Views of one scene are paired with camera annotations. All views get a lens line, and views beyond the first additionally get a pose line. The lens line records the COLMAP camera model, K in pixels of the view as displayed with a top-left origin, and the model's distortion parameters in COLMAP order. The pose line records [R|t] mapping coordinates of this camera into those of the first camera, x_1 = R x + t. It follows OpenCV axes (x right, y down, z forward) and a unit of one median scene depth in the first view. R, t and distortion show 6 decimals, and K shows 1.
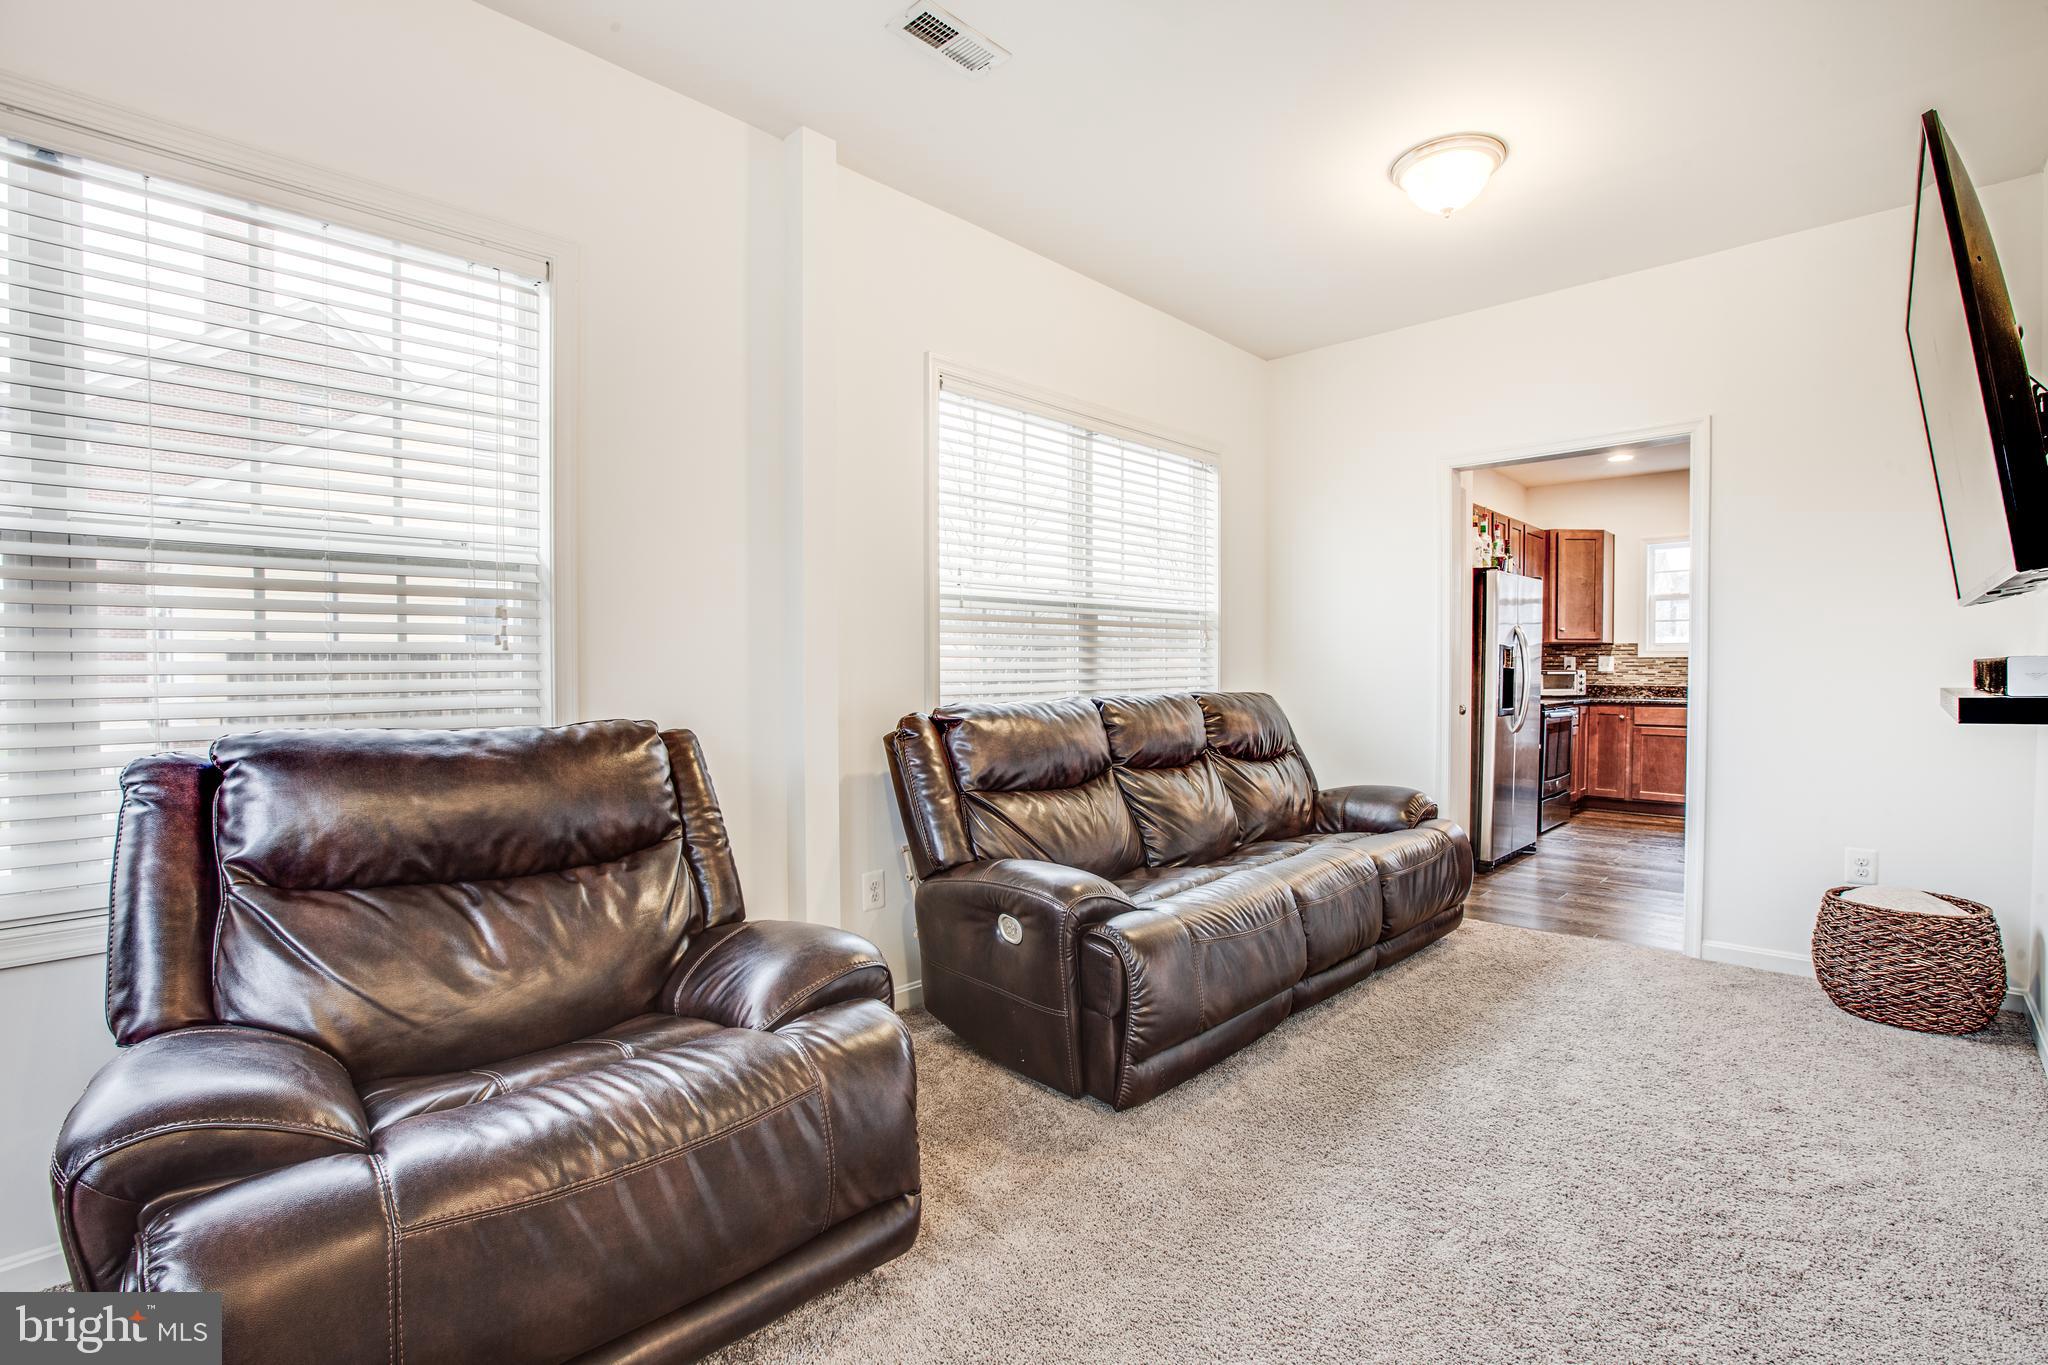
lens RADIAL K [[953.6, 0, 1014.7], [0, 953.6, 679.7], [0, 0, 1]] dist [-0.051748, 0.019632]
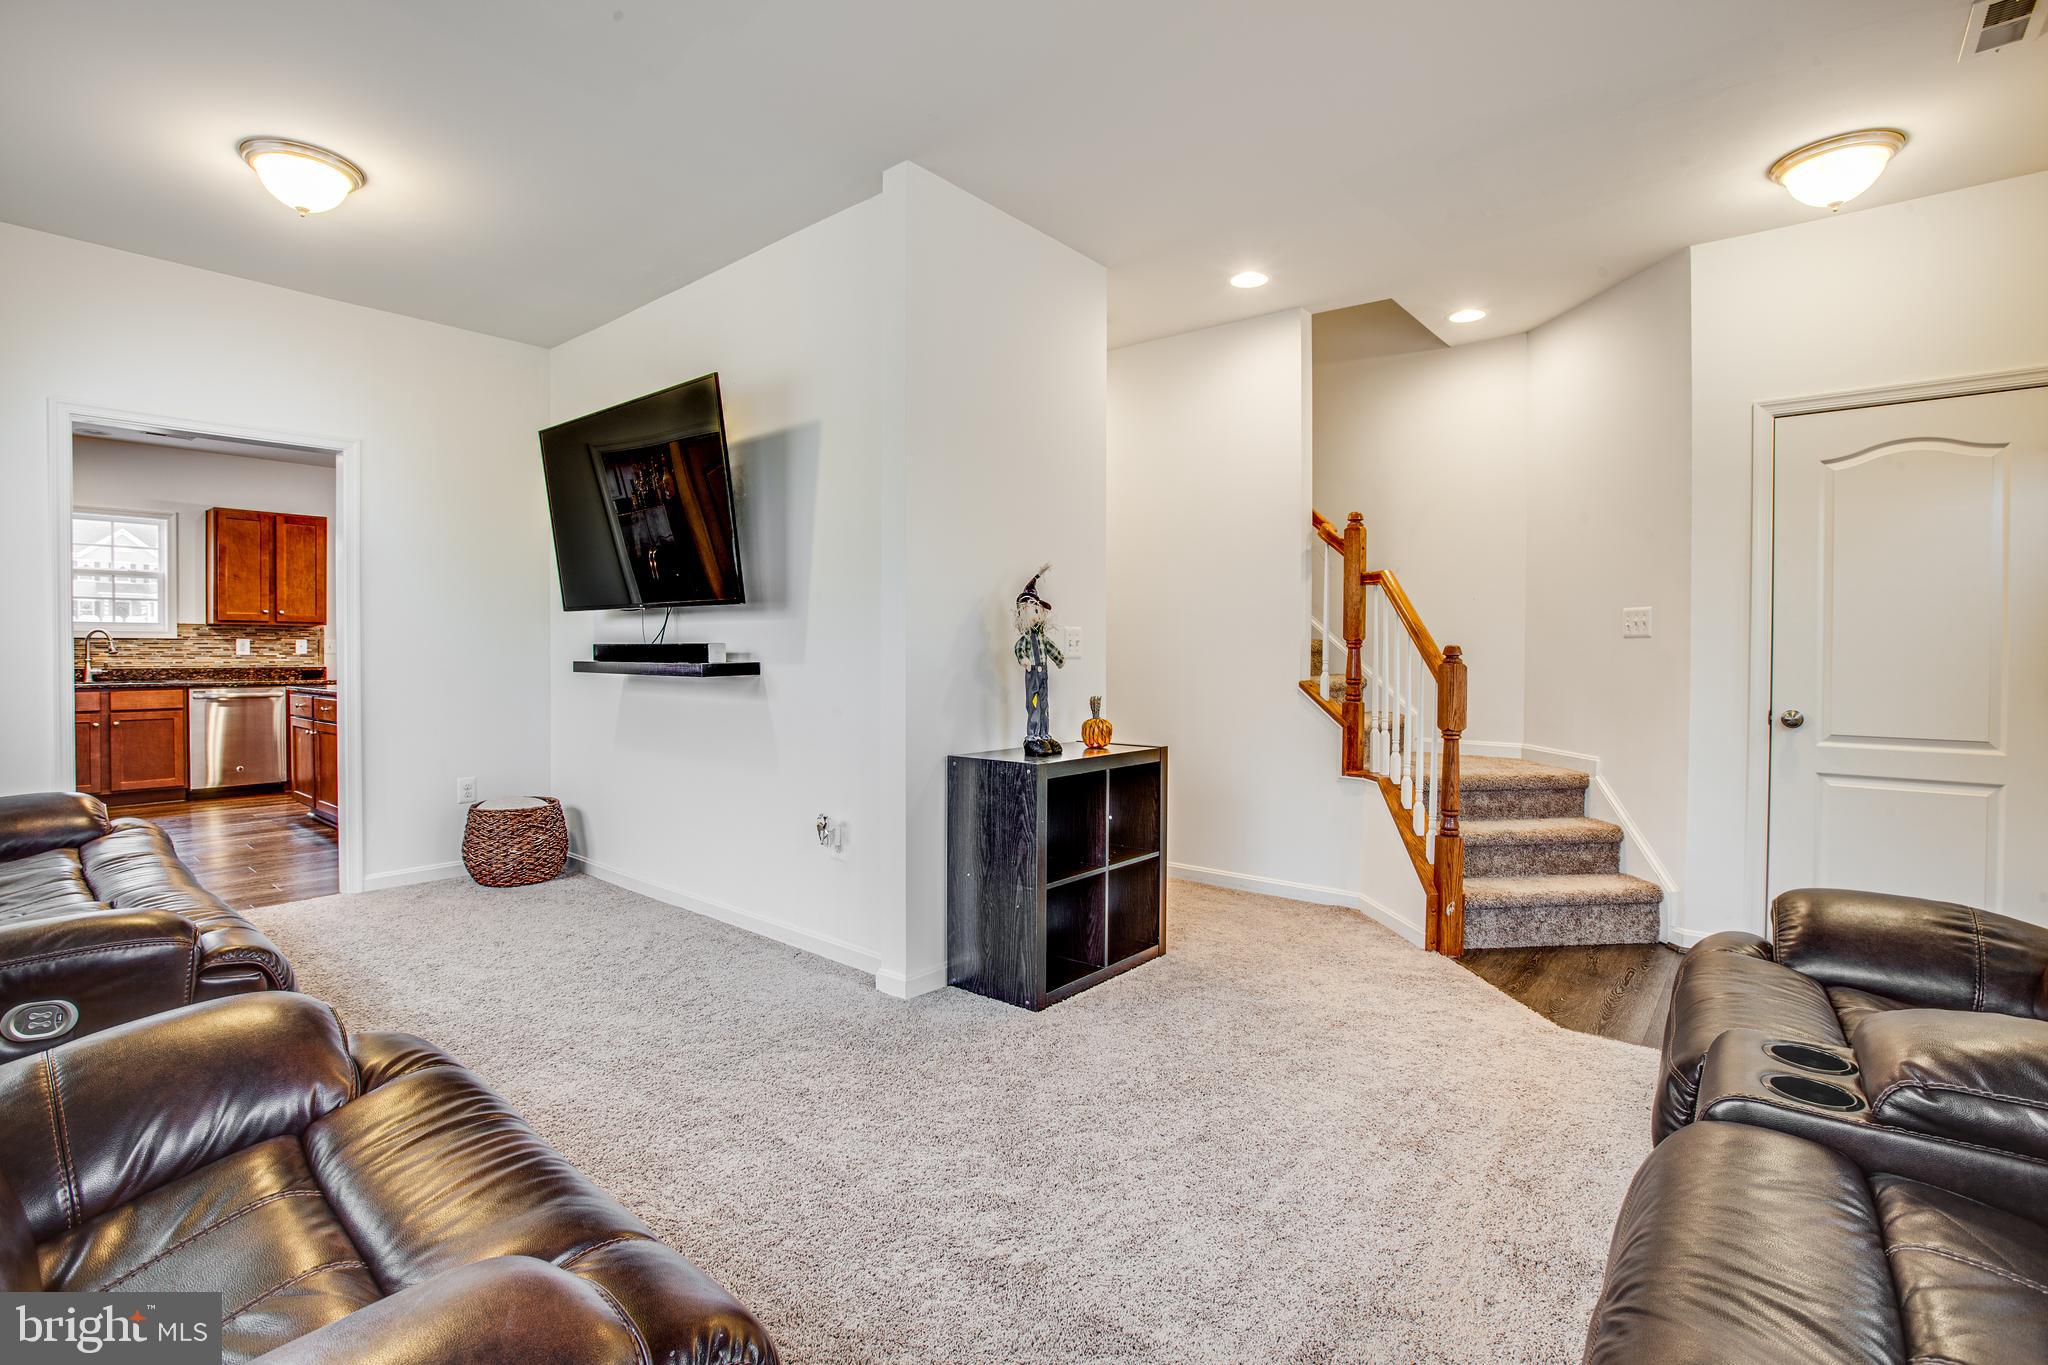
lens RADIAL K [[953.6, 0, 1014.7], [0, 953.6, 679.7], [0, 0, 1]] dist [-0.051748, 0.019632]
pose [[-0.050407, -0.032978, 0.998184, -0.573060], [0.010556, 0.999381, 0.033550, -0.006581], [-0.998673, 0.012228, -0.050028, 0.244224]]
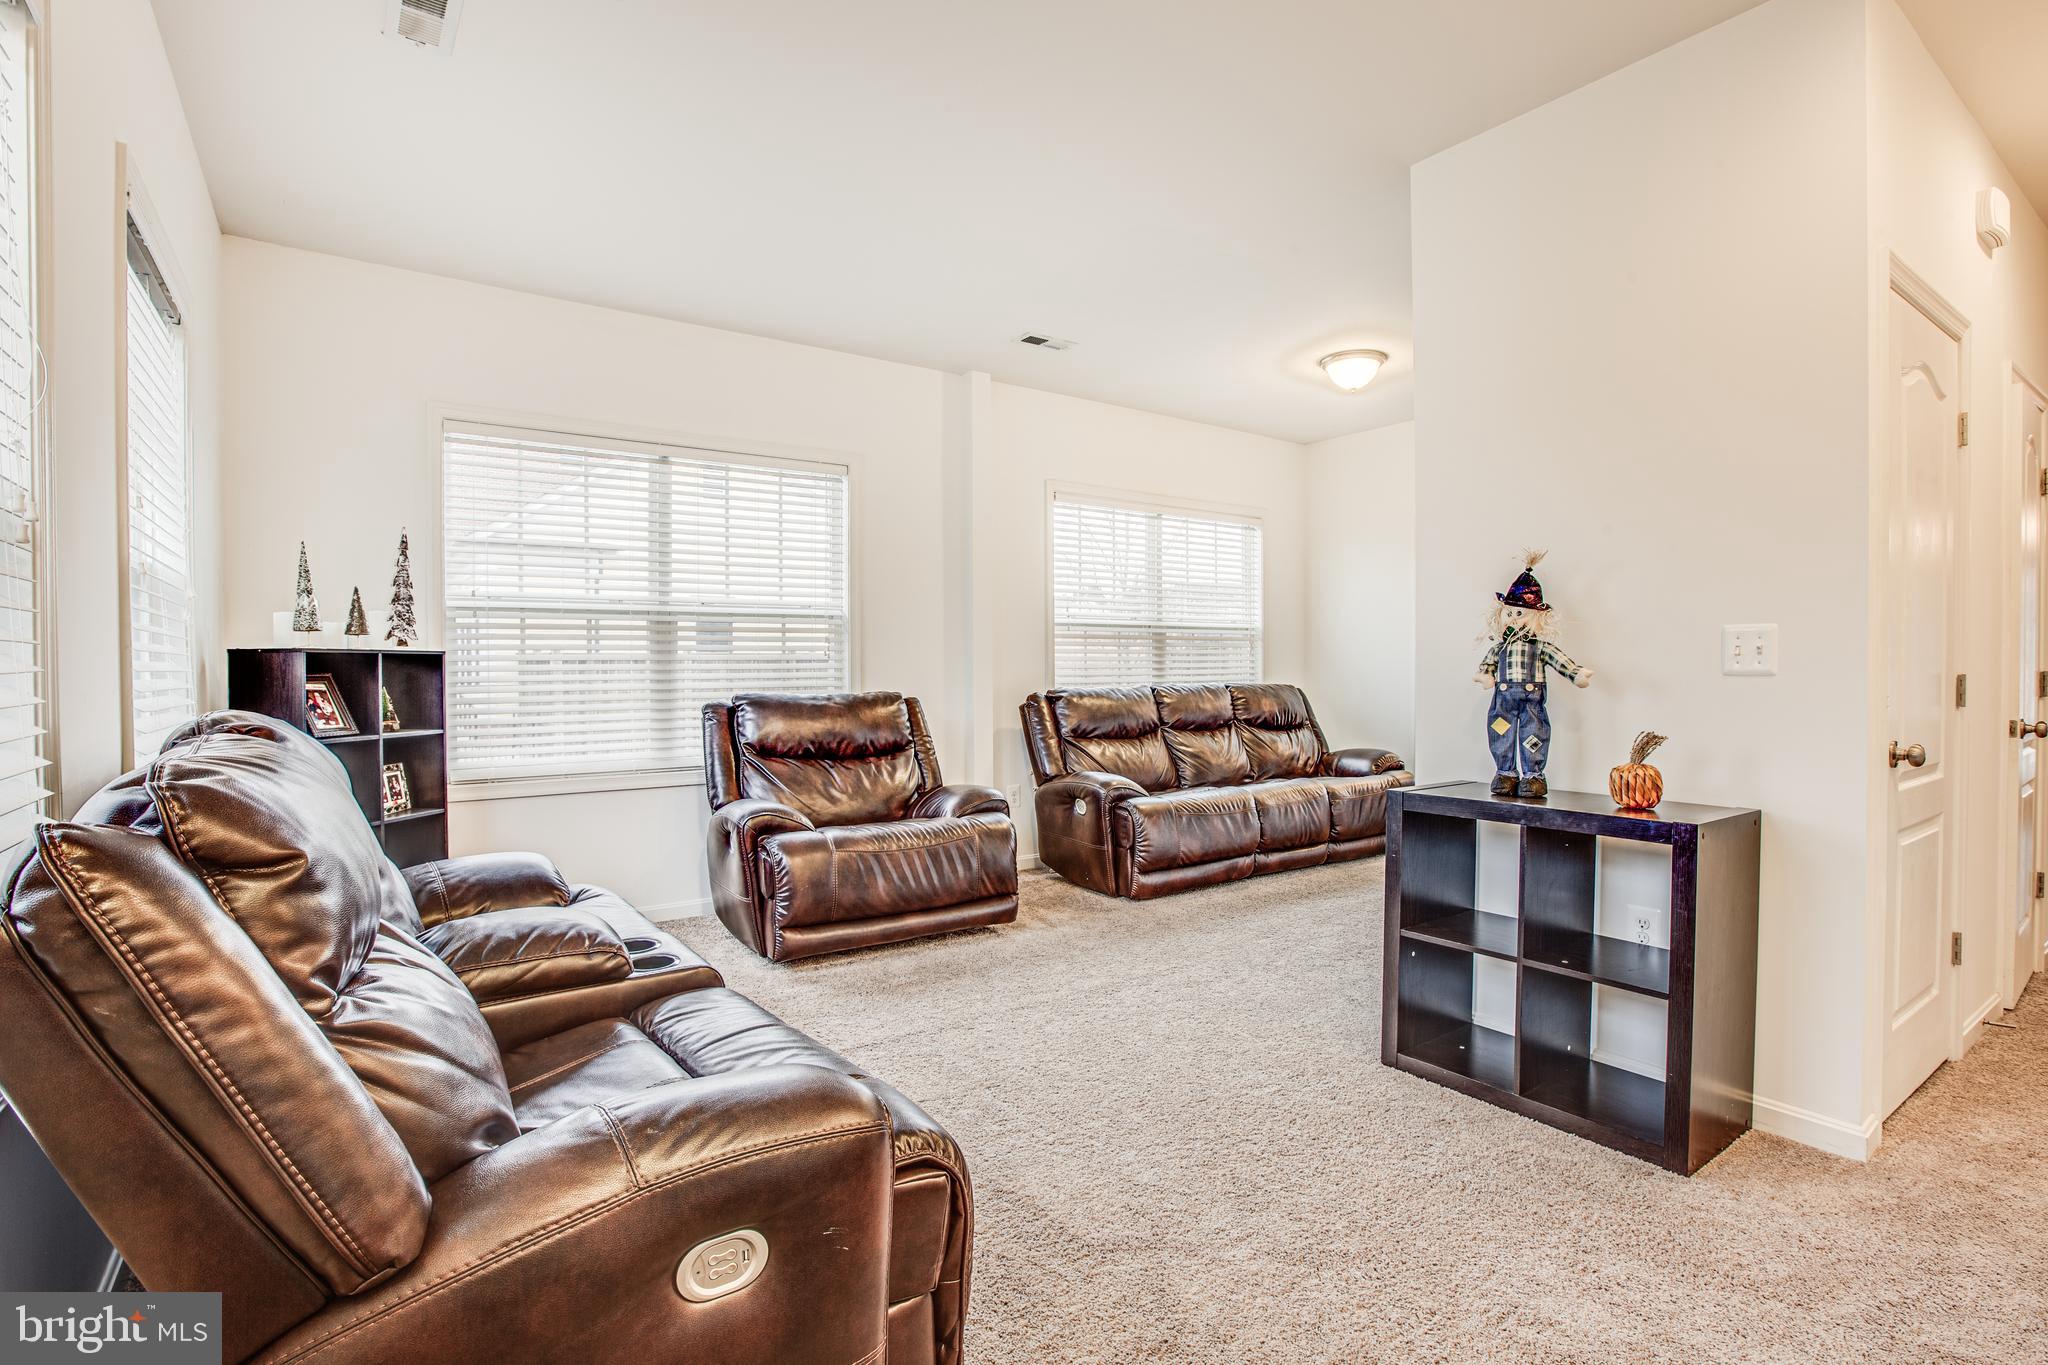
lens RADIAL K [[953.6, 0, 1014.7], [0, 953.6, 679.7], [0, 0, 1]] dist [-0.051748, 0.019632]
pose [[0.982065, -0.000491, -0.188541, 0.196225], [-0.000201, 0.999993, -0.003649, 0.018144], [0.188542, 0.003621, 0.982058, -0.764632]]
